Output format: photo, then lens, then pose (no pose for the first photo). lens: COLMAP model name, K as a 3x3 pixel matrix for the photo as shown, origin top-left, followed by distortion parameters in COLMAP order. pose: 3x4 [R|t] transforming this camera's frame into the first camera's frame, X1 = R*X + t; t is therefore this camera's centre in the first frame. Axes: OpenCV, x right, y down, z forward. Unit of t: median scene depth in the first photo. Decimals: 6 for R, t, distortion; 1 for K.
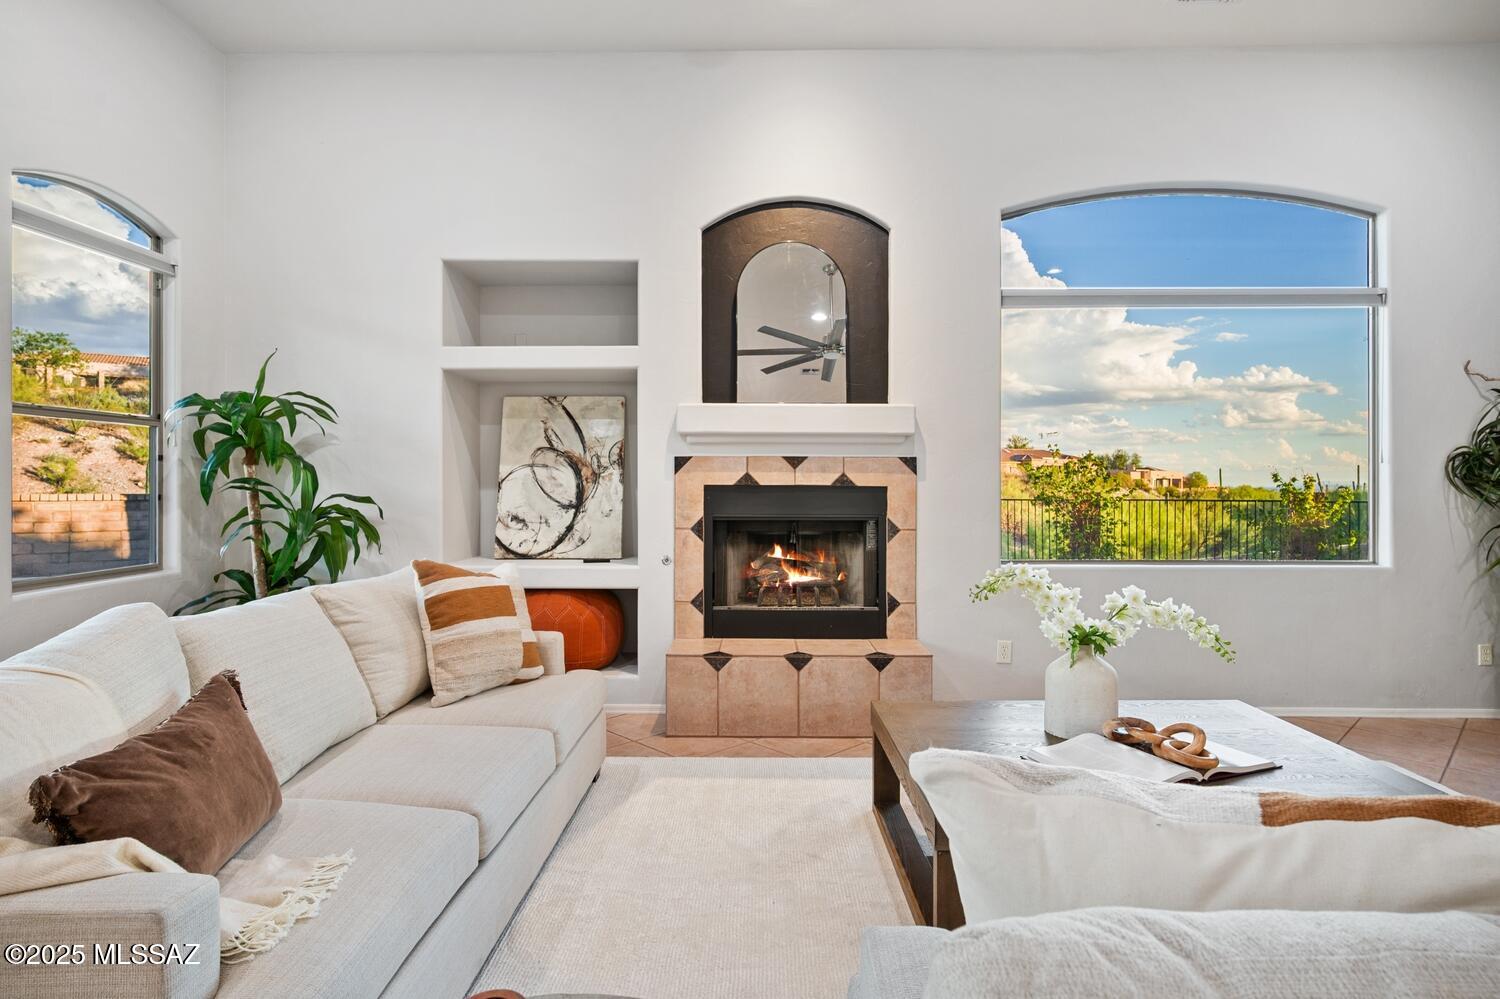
lens RADIAL K [[797.5, 0, 752.0], [0, 797.5, 488.2], [0, 0, 1]] dist [-0.000401, -0.000762]
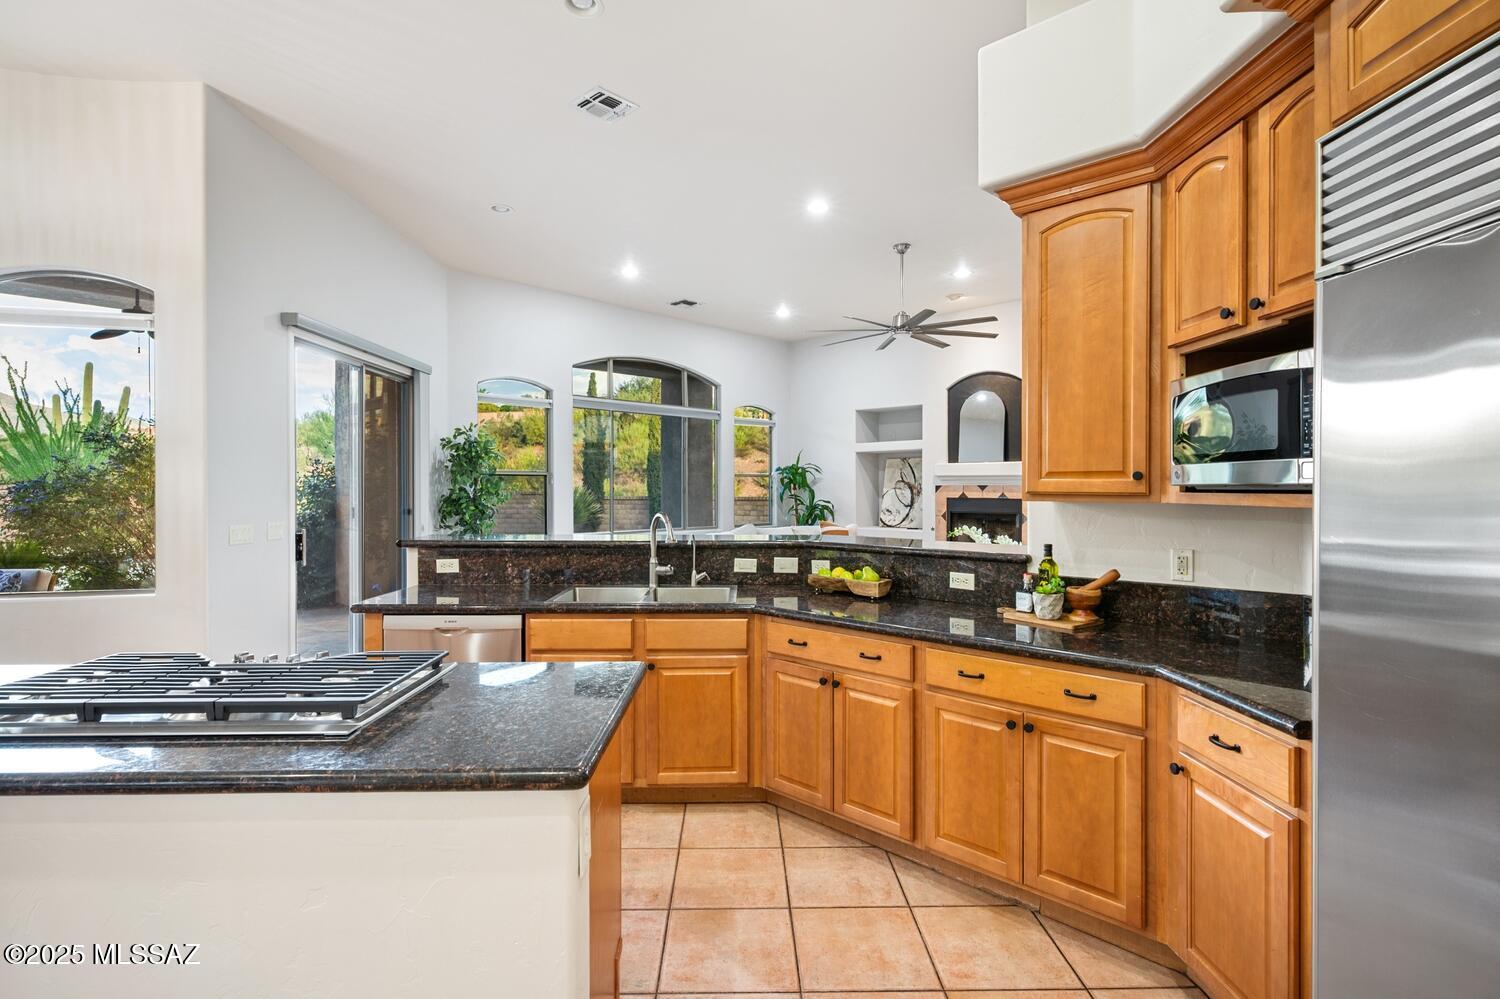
lens RADIAL K [[724.7, 0, 755.6], [0, 724.7, 489.1], [0, 0, 1]] dist [-0.004851, 0.000536]
pose [[0.733378, -0.000893, -0.679820, 0.983755], [0.001171, 0.999999, -0.000051, -0.029444], [0.679820, -0.000759, 0.733379, -0.958915]]
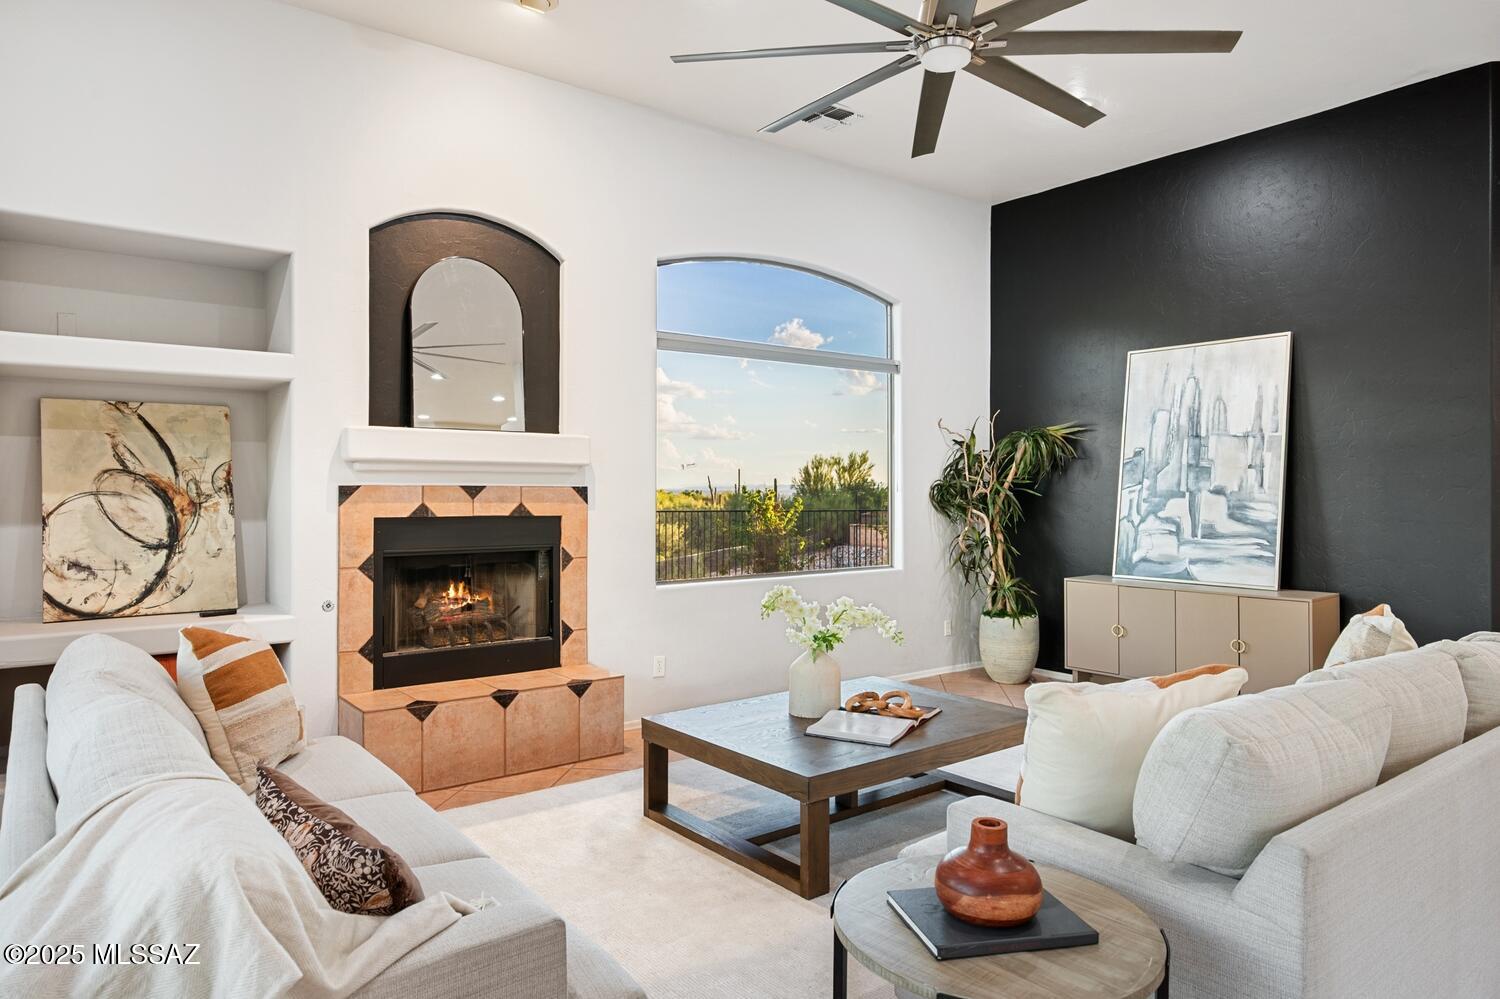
lens RADIAL K [[947.8, 0, 760.3], [0, 947.8, 486.8], [0, 0, 1]] dist [-0.006379, -0.000809]
pose [[0.775802, 0.000894, 0.630976, -0.390626], [0.000534, 0.999998, -0.002073, -0.036113], [-0.630977, 0.001946, 0.775799, -0.088680]]
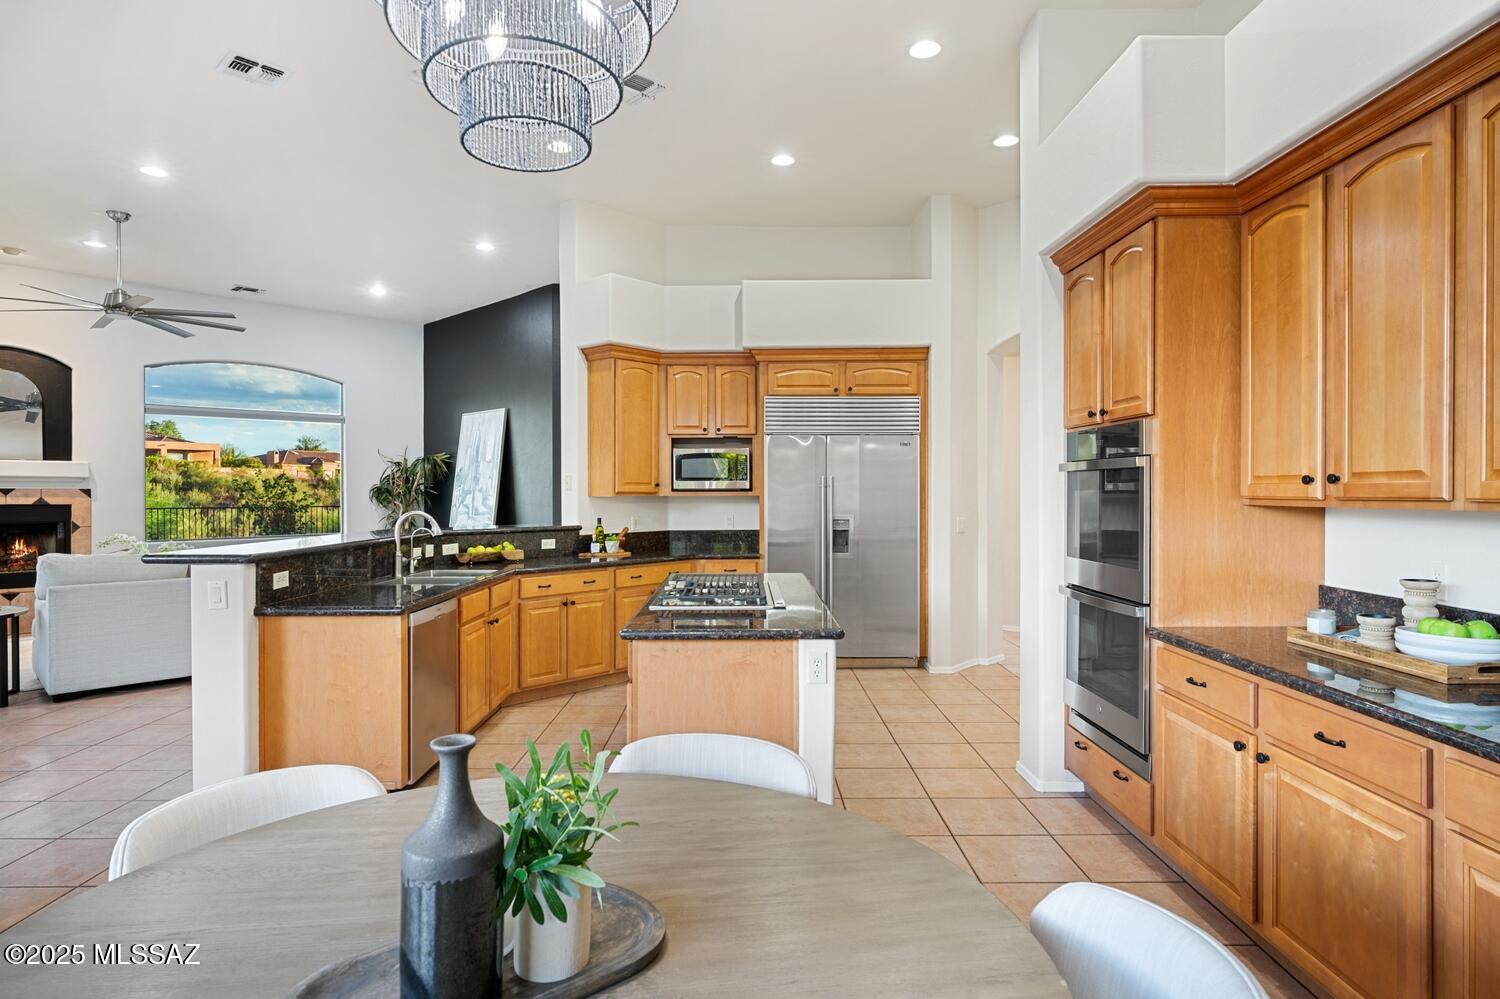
lens RADIAL K [[797.5, 0, 741.7], [0, 797.5, 497.8], [0, 0, 1]] dist [-0.000401, -0.000762]
pose [[0.684272, -0.009188, 0.729169, -0.122537], [0.004048, 0.999953, 0.008802, -0.027840], [-0.729216, -0.003071, 0.684277, -1.468596]]
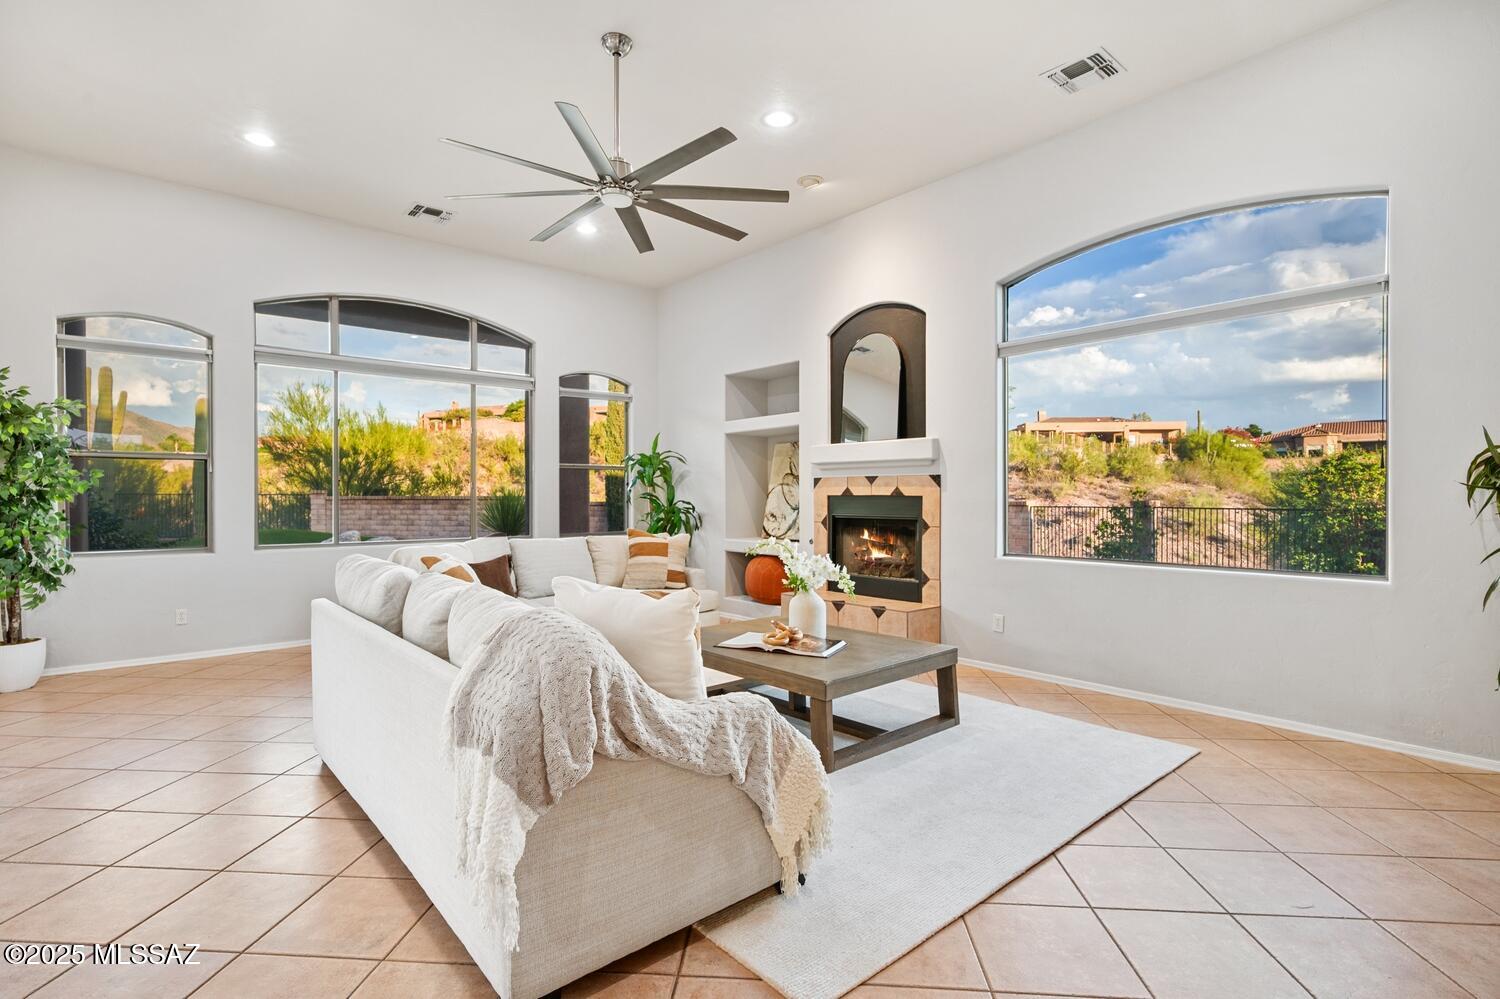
lens RADIAL K [[724.7, 0, 748.9], [0, 724.7, 508.8], [0, 0, 1]] dist [-0.004851, 0.000536]
pose [[0.660907, 0.010809, -0.750390, 0.928867], [-0.001456, 0.999913, 0.013121, 0.004313], [0.750466, -0.007579, 0.660866, -0.081855]]
